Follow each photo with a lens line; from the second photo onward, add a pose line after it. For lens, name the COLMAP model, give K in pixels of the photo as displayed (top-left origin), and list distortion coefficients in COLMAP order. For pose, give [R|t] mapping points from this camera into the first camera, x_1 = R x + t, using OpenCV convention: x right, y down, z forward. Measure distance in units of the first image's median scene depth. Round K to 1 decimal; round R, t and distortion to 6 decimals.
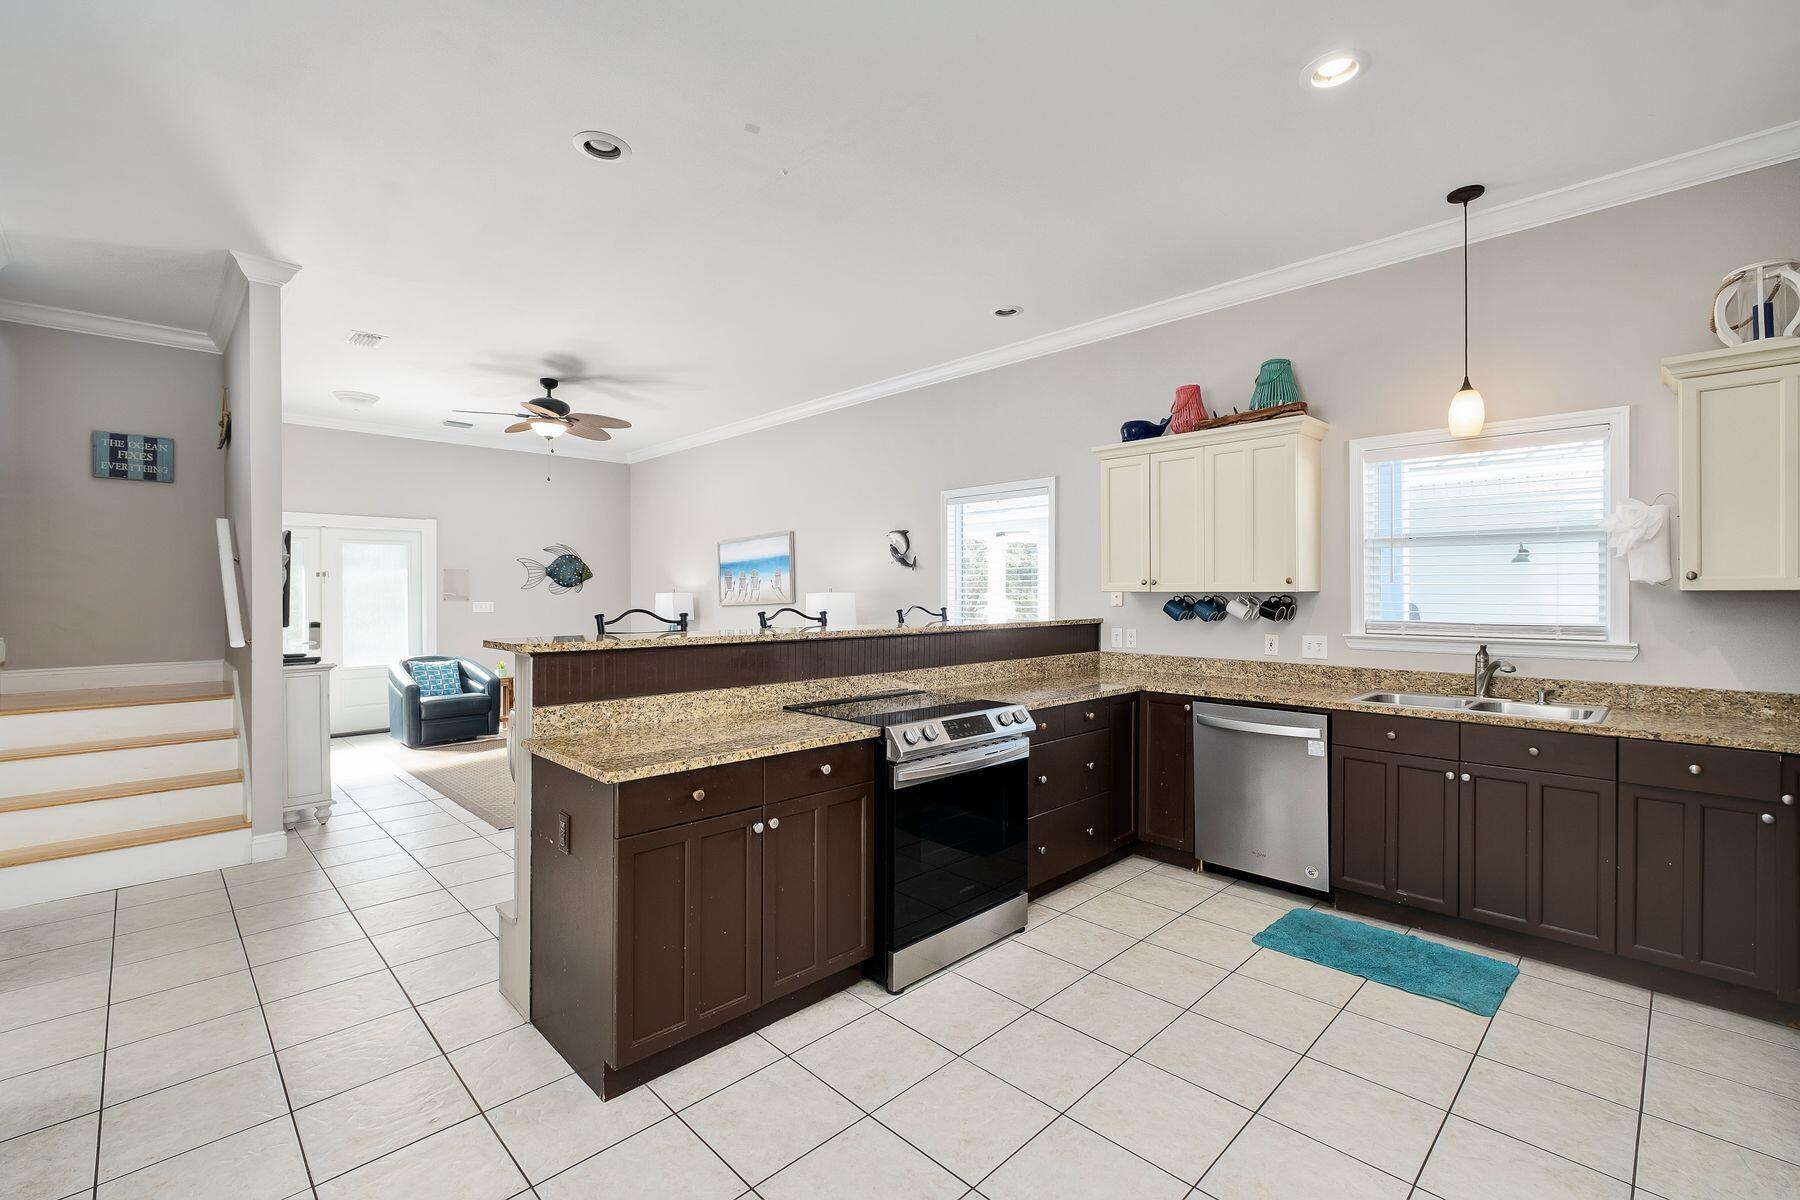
lens RADIAL K [[778.0, 0, 905.9], [0, 778.0, 588.6], [0, 0, 1]] dist [-0.001937, -0.004898]
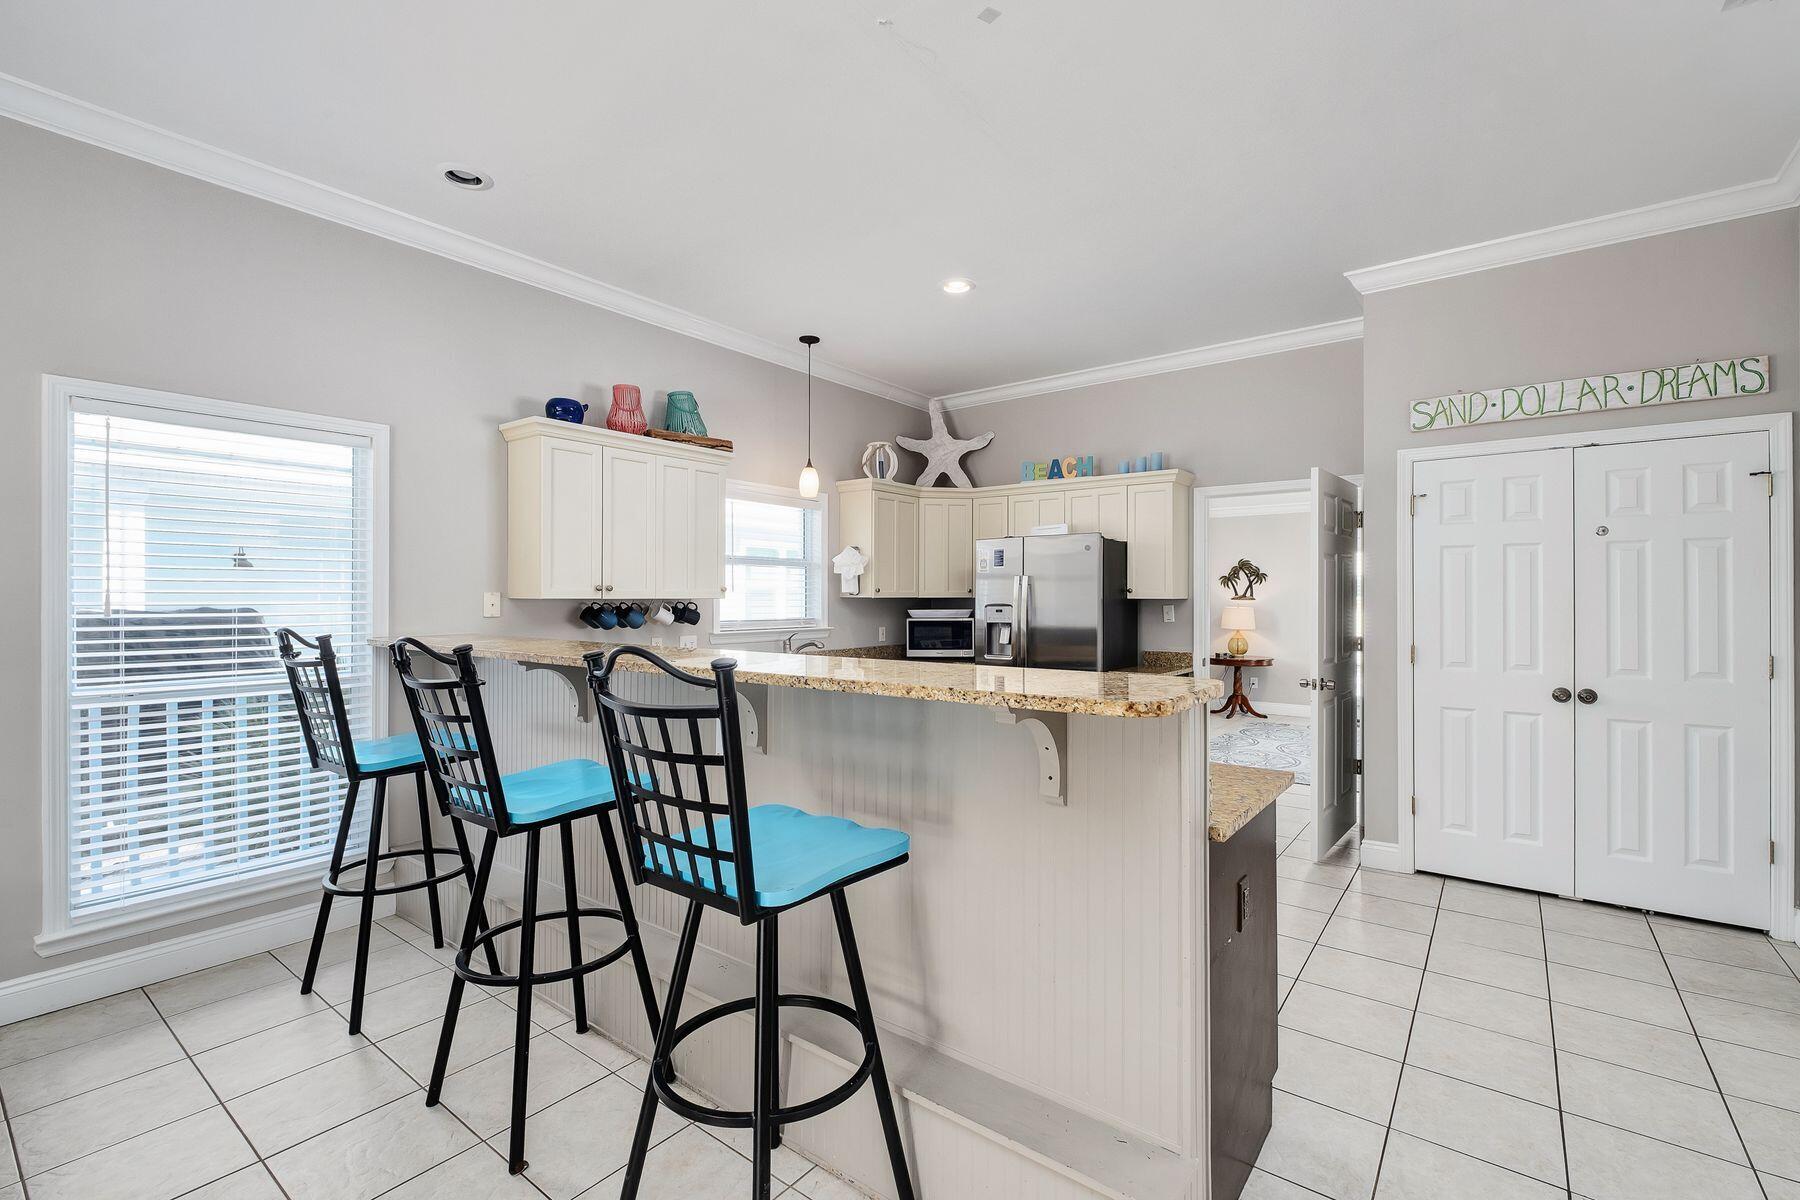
lens RADIAL K [[778.0, 0, 901.4], [0, 778.0, 574.0], [0, 0, 1]] dist [-0.001937, -0.004898]
pose [[-0.149458, 0.029571, 0.988326, -0.777803], [-0.003637, 0.999529, -0.030456, 0.001103], [-0.988761, -0.008146, -0.149280, 0.995912]]
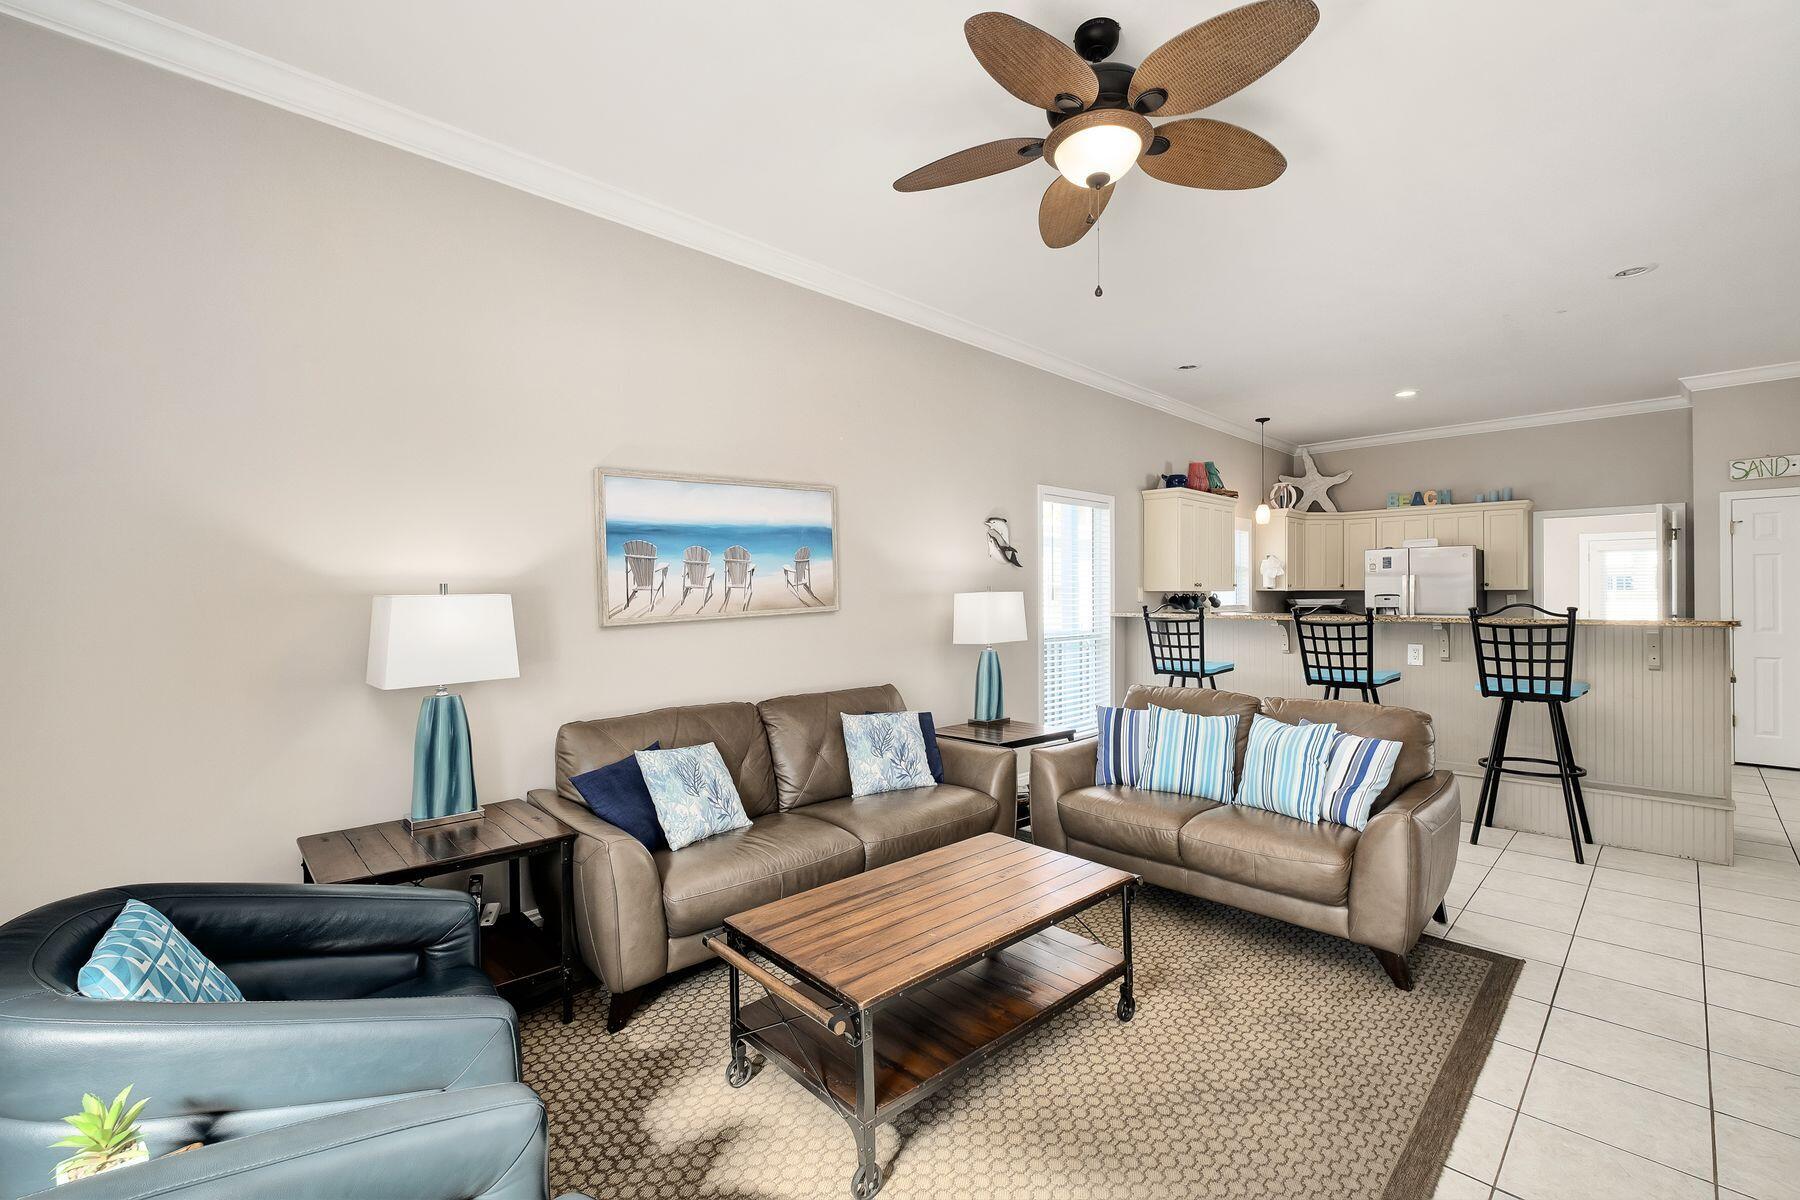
lens RADIAL K [[778.0, 0, 893.2], [0, 778.0, 573.5], [0, 0, 1]] dist [-0.001937, -0.004898]
pose [[-0.004853, 0.028427, 0.999584, -1.514432], [0.001399, 0.999595, -0.028421, 0.014442], [-0.999987, 0.001261, -0.004890, 2.011536]]
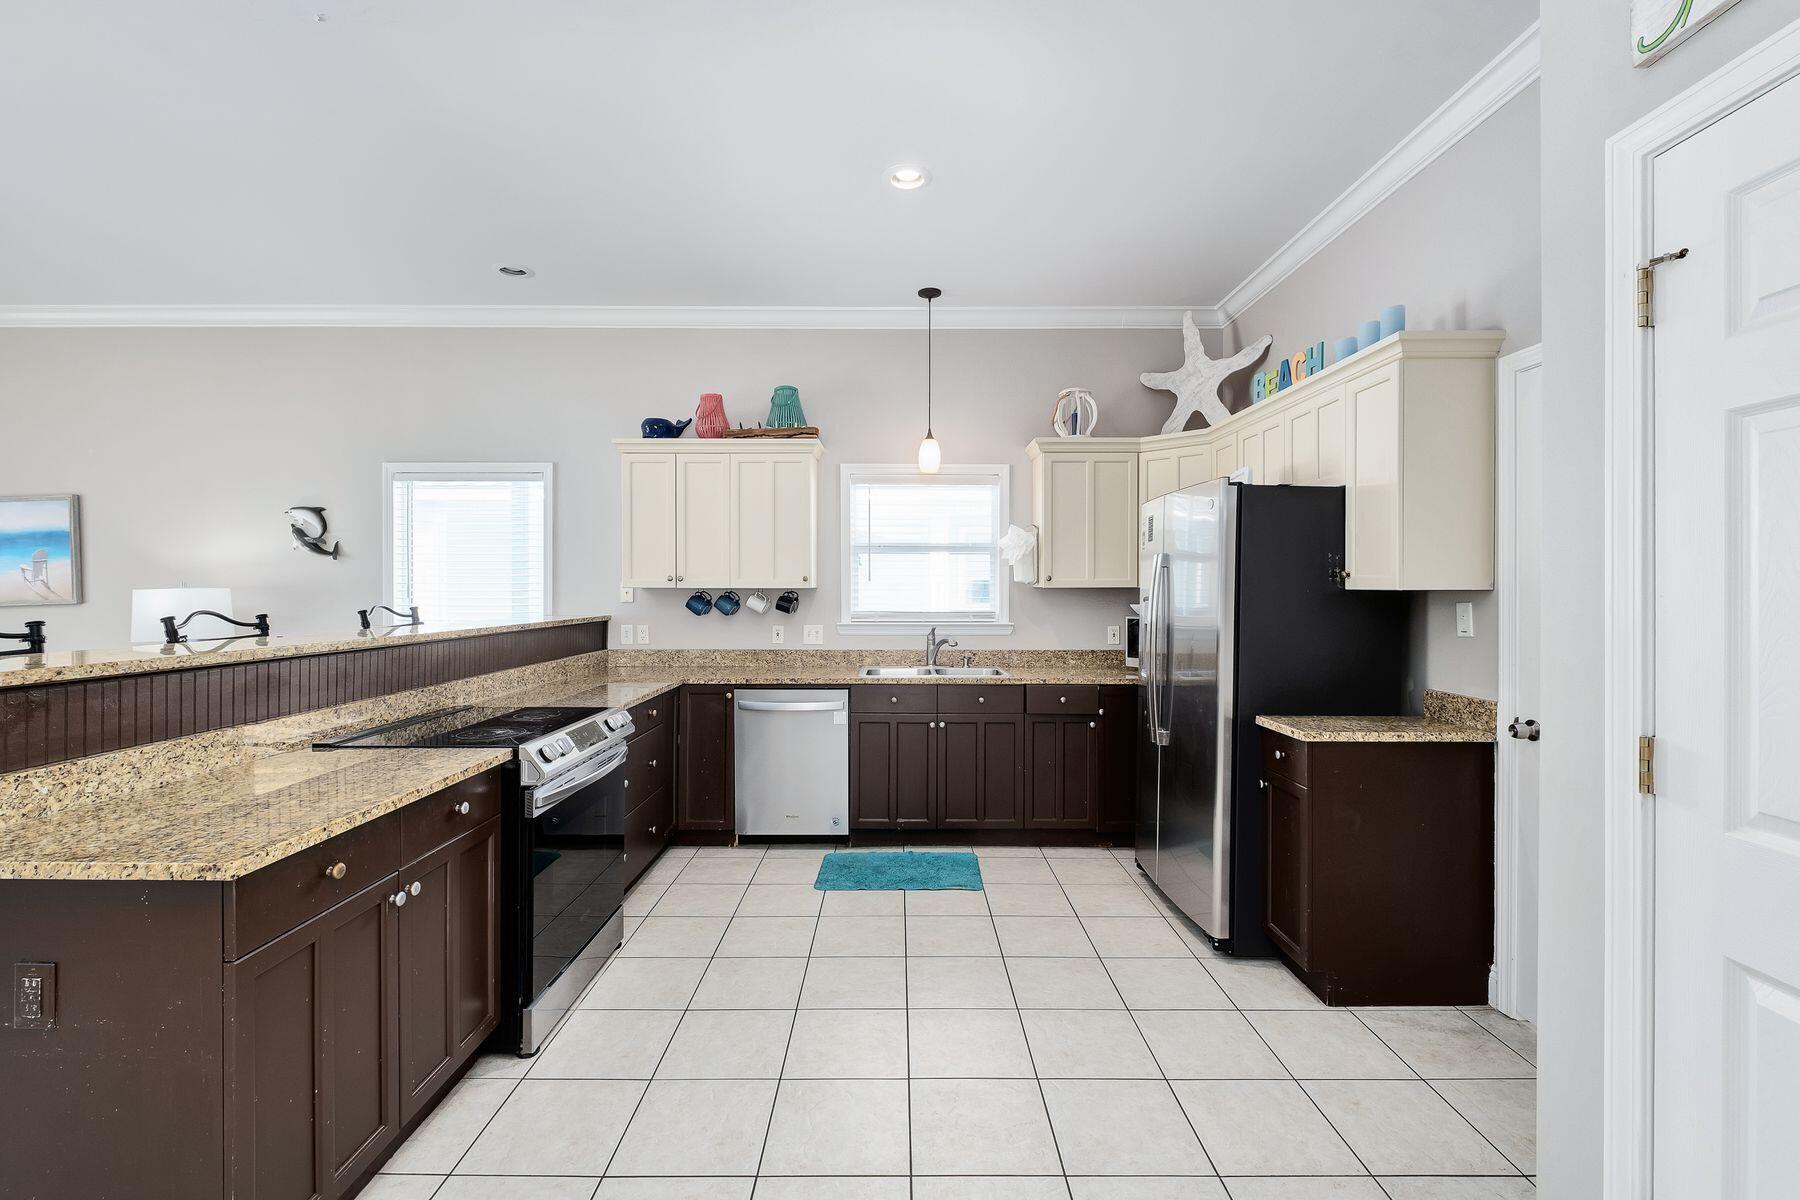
lens RADIAL K [[778.0, 0, 906.1], [0, 778.0, 588.5], [0, 0, 1]] dist [-0.001937, -0.004898]
pose [[0.696645, 0.001474, 0.717414, -0.260635], [-0.004565, 0.999987, 0.002378, 0.001096], [-0.717401, -0.004931, 0.696643, 0.082753]]
